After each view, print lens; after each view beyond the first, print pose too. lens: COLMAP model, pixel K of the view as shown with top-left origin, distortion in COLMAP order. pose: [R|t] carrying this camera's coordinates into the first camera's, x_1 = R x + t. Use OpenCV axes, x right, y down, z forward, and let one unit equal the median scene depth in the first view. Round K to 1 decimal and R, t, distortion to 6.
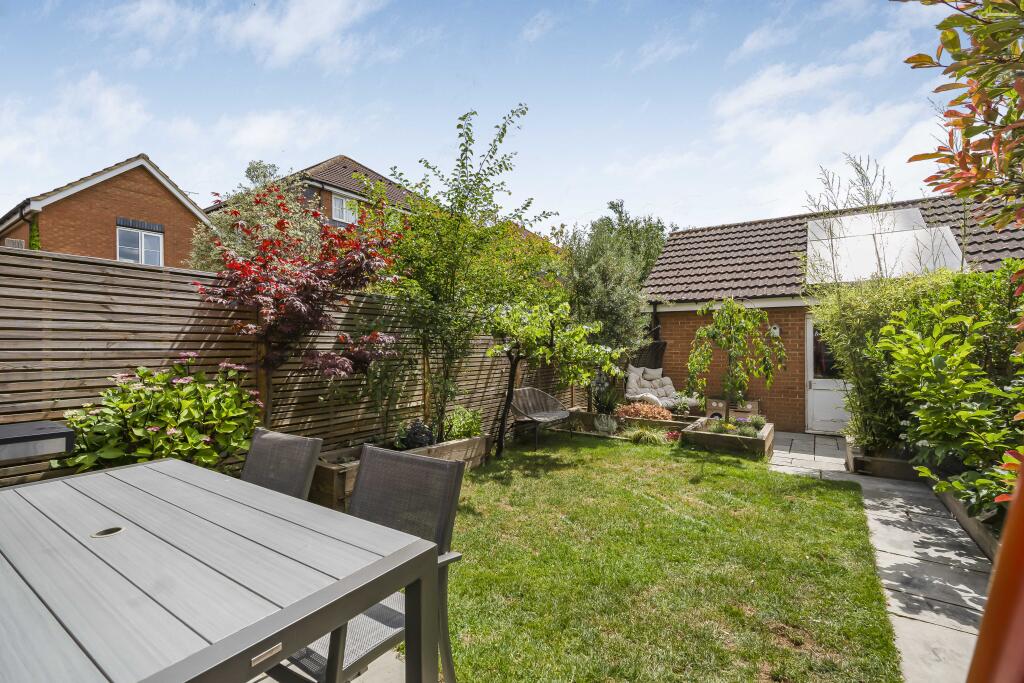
lens RADIAL K [[456.5, 0, 497.8], [0, 456.5, 350.9], [0, 0, 1]] dist [-0.009409, 0.002085]
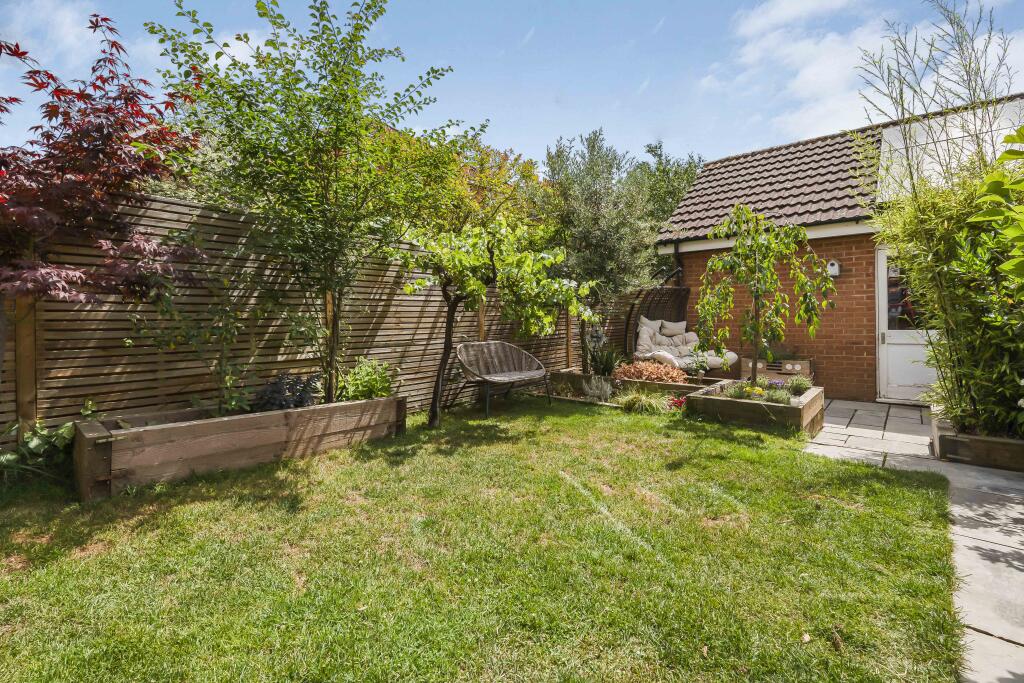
lens RADIAL K [[456.5, 0, 501.0], [0, 456.5, 328.1], [0, 0, 1]] dist [-0.009409, 0.002085]
pose [[0.992122, -0.010822, -0.124804, 0.211574], [0.012320, 0.999861, 0.011234, 0.057127], [0.124665, -0.012683, 0.992118, 0.242114]]
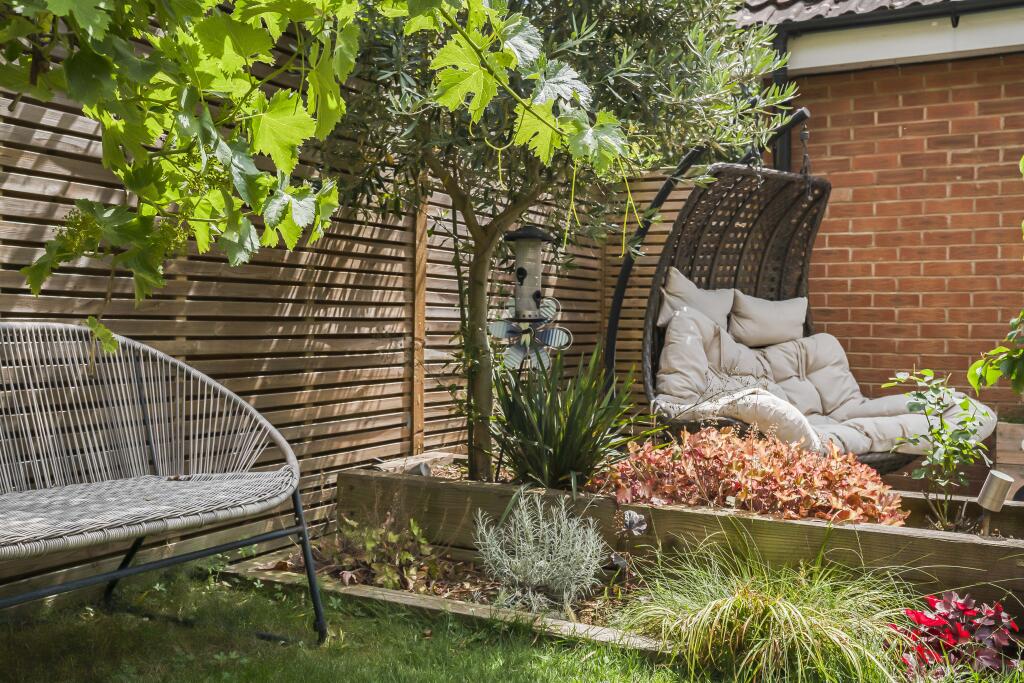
lens RADIAL K [[1016.7, 0, 507.9], [0, 1016.7, 344.5], [0, 0, 1]] dist [-0.002931, 0.000000]
pose [[0.992739, 0.014542, 0.119407, 0.218307], [-0.014278, 0.999893, -0.003065, 0.103949], [-0.119438, 0.001338, 0.992841, 0.758822]]
